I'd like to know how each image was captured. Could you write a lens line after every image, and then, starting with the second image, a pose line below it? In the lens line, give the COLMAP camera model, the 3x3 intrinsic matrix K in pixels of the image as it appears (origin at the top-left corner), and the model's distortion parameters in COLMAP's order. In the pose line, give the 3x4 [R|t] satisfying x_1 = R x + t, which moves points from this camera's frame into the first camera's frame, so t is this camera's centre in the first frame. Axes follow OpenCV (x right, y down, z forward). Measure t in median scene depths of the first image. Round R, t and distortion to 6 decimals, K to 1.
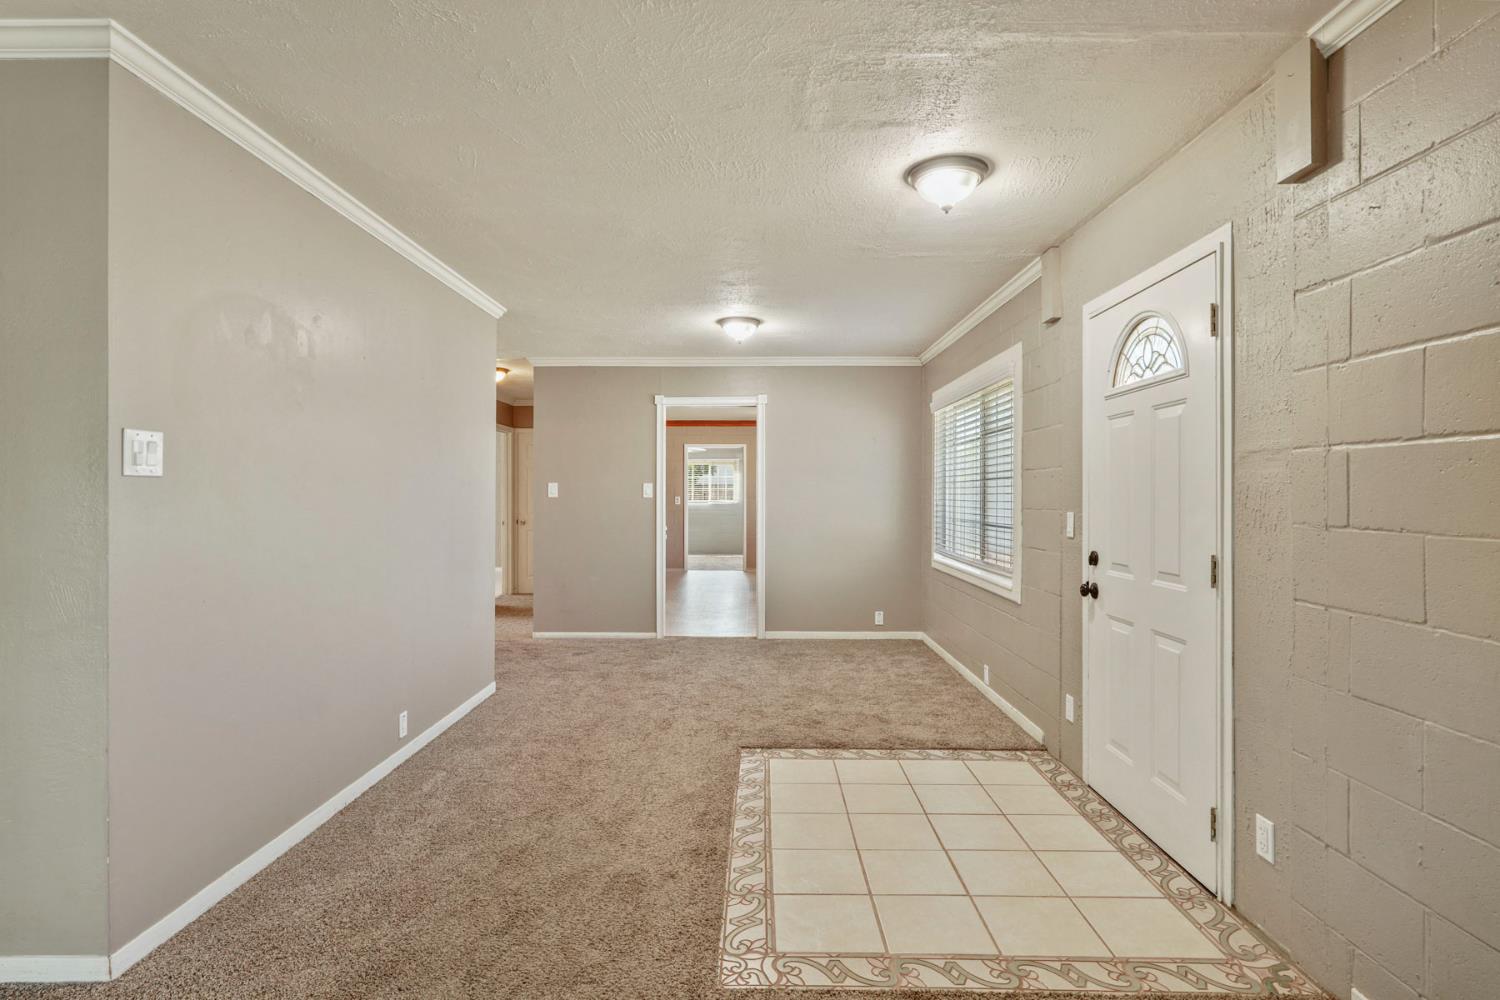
lens RADIAL K [[753.6, 0, 754.3], [0, 753.6, 494.9], [0, 0, 1]] dist [-0.000038, 0.000118]
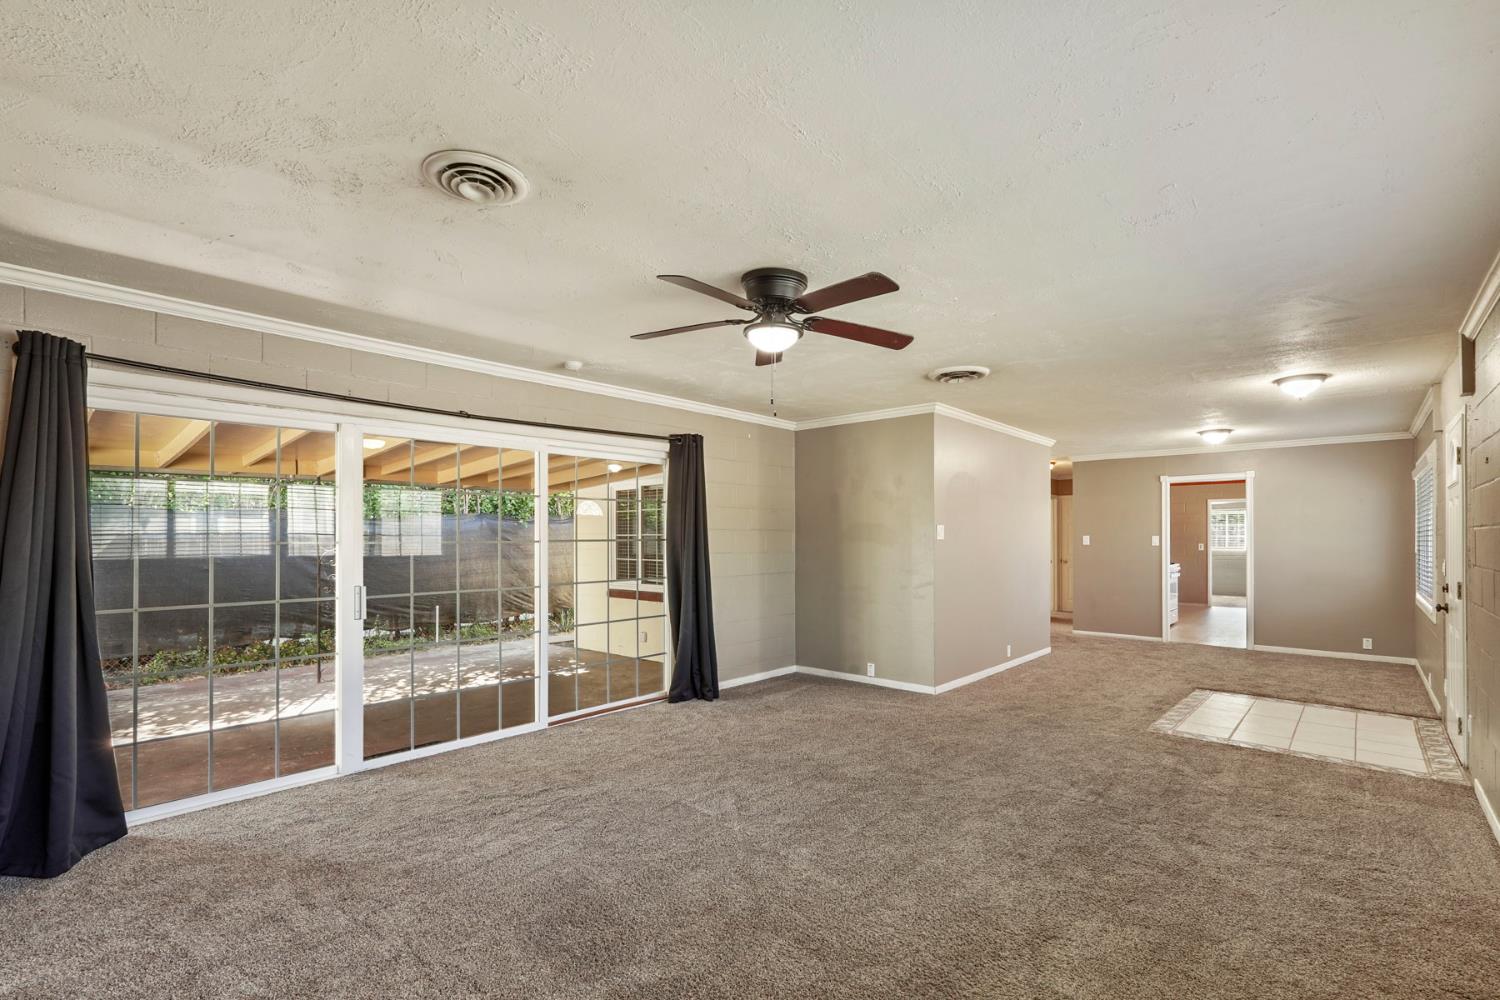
lens RADIAL K [[672.8, 0, 757.5], [0, 672.8, 533.2], [0, 0, 1]] dist [0.000265, -0.000028]
pose [[0.749104, -0.005029, -0.662434, 0.161750], [-0.001282, 0.999958, -0.009042, -0.008612], [0.662451, 0.007623, 0.749066, -0.546874]]
